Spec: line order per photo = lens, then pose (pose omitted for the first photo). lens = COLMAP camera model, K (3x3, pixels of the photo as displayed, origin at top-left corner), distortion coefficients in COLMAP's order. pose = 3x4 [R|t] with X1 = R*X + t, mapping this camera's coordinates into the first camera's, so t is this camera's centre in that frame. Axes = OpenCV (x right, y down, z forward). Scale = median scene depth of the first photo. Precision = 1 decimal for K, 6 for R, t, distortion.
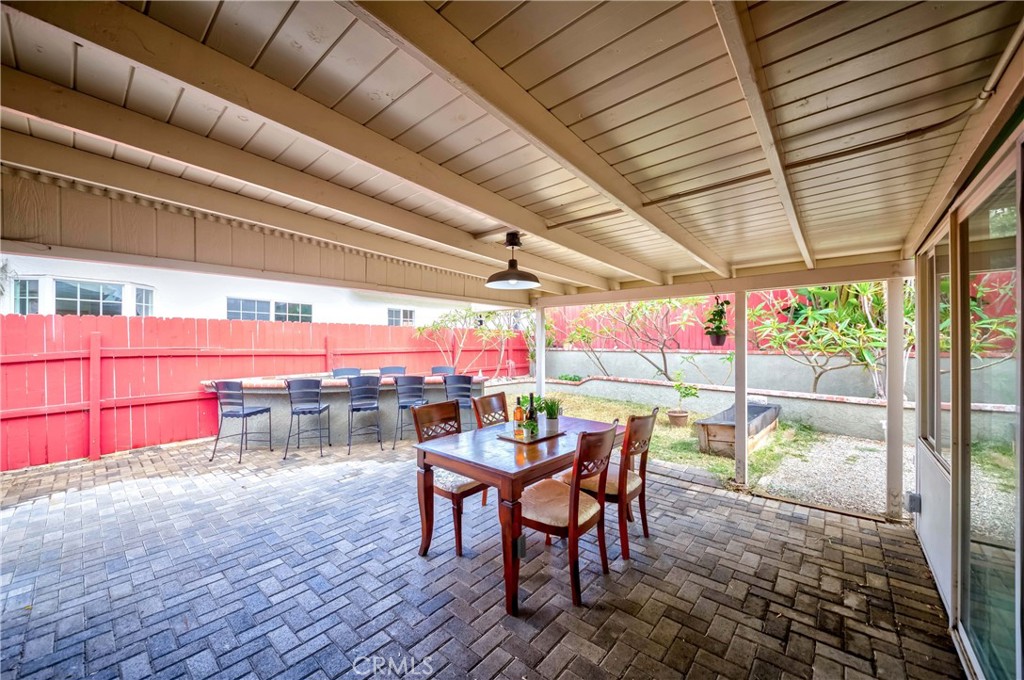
lens RADIAL K [[383.6, 0, 508.1], [0, 383.6, 341.3], [0, 0, 1]] dist [-0.005279, 0.000039]
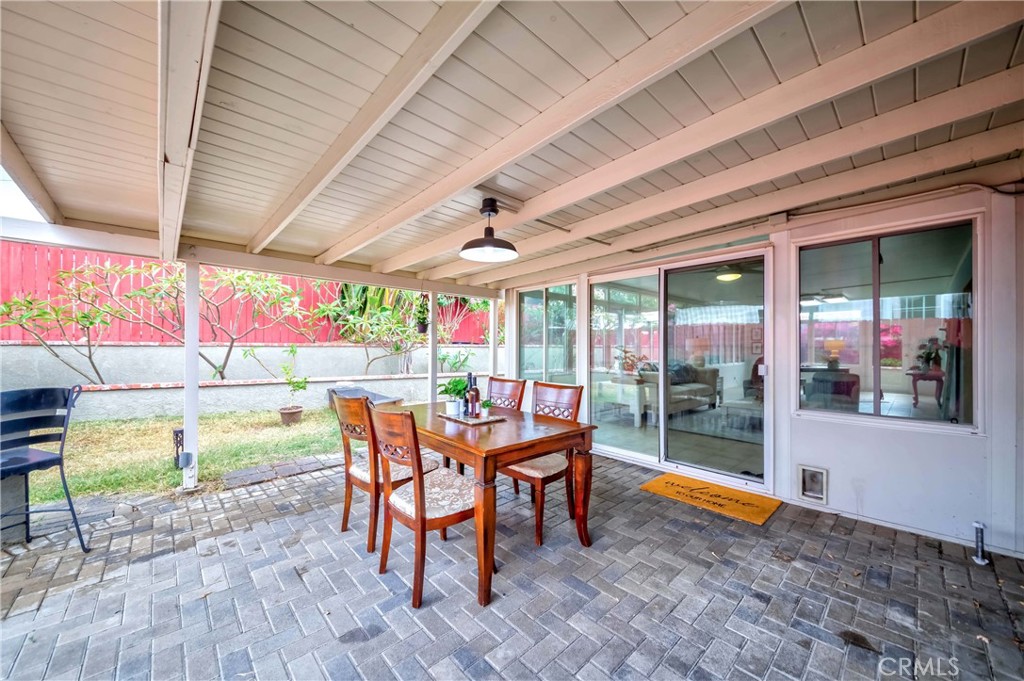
lens RADIAL K [[383.6, 0, 509.6], [0, 383.6, 348.2], [0, 0, 1]] dist [-0.005279, 0.000039]
pose [[0.094985, -0.002073, 0.995477, -0.378925], [-0.007176, 0.999970, 0.002767, 0.032332], [-0.995453, -0.007406, 0.094967, 0.361374]]
